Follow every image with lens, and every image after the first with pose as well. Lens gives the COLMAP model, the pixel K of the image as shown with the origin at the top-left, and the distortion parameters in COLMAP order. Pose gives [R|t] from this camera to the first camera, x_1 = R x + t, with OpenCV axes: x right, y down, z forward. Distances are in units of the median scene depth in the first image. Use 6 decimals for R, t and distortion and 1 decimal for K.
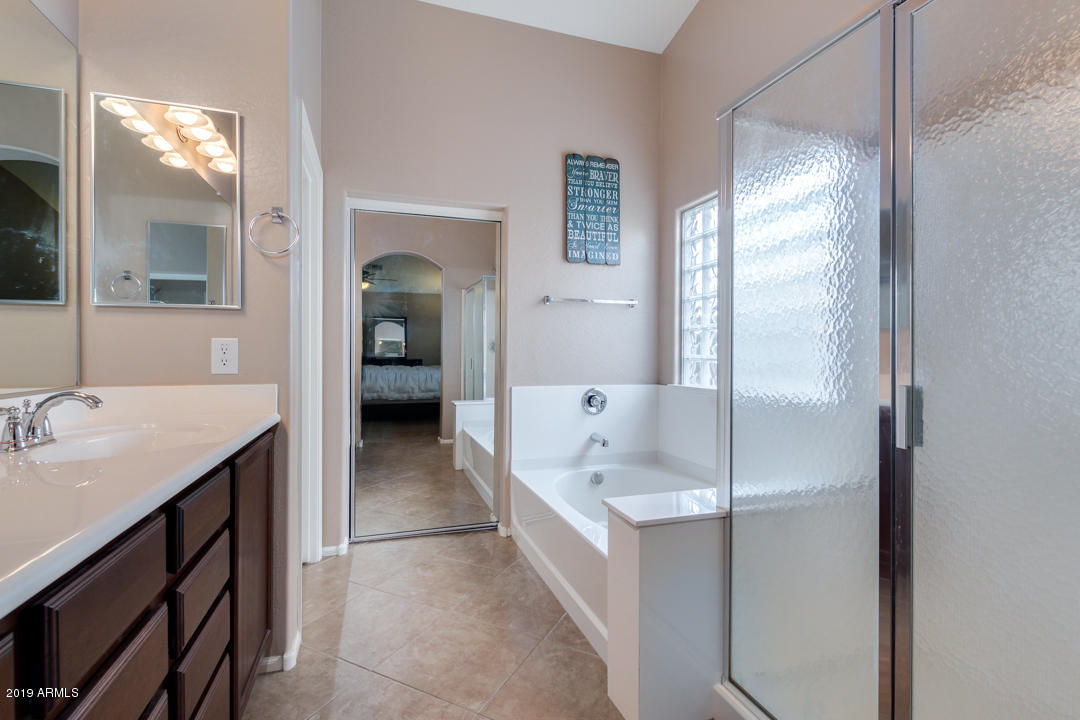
lens RADIAL K [[496.8, 0, 535.9], [0, 496.8, 350.9], [0, 0, 1]] dist [0.008315, -0.000546]
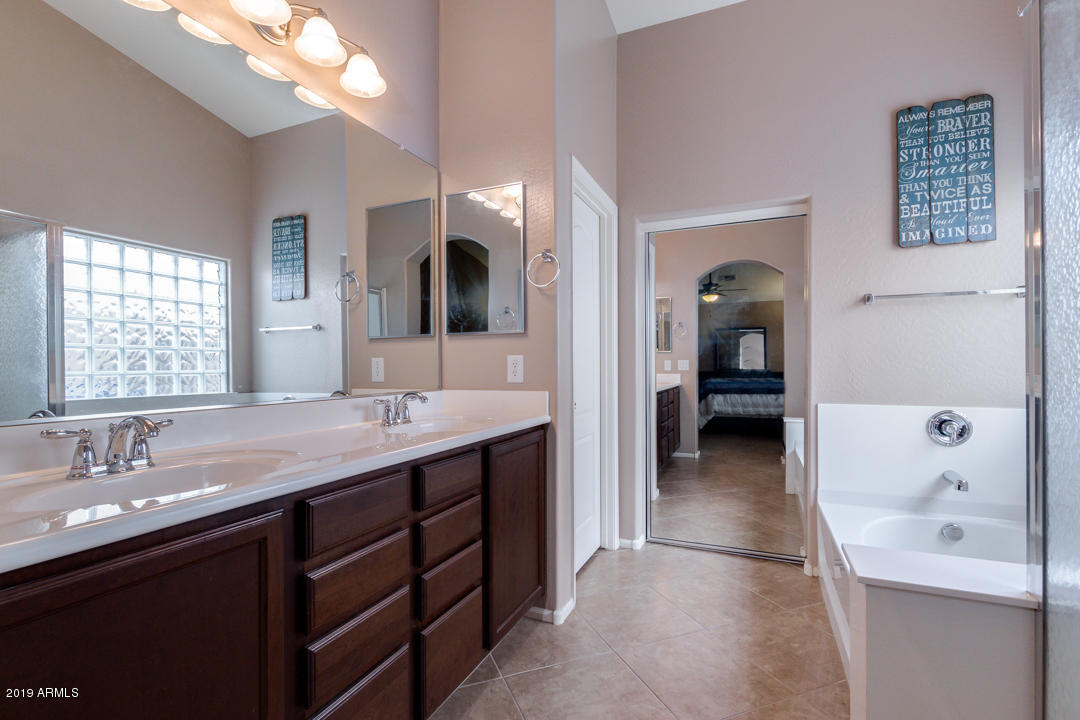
lens RADIAL K [[499.5, 0, 538.3], [0, 499.5, 362.3], [0, 0, 1]] dist [0.007403, -0.000949]
pose [[0.748465, -0.011107, -0.663082, 0.157940], [0.009899, 0.999935, -0.005577, 0.000245], [0.663101, -0.002390, 0.748526, 0.027925]]
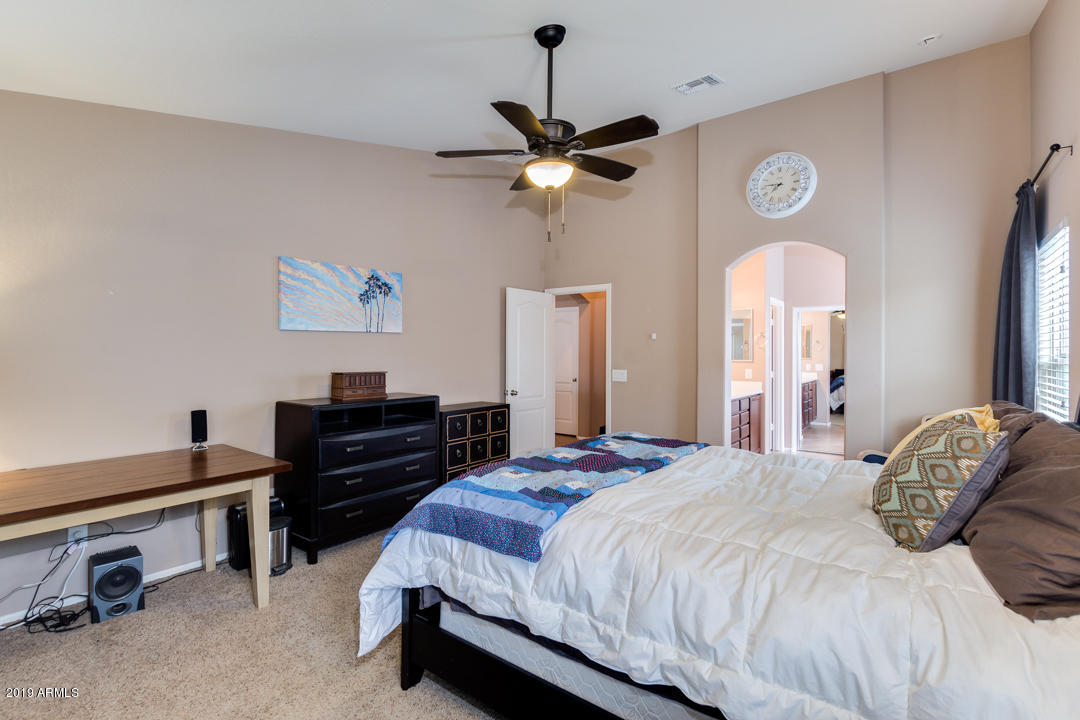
lens RADIAL K [[499.5, 0, 538.3], [0, 499.5, 362.3], [0, 0, 1]] dist [0.007403, -0.000949]
pose [[0.568867, 0.004914, -0.822415, 0.813004], [0.008514, 0.999893, 0.011864, -0.070387], [0.822386, -0.013751, 0.568764, -1.263279]]
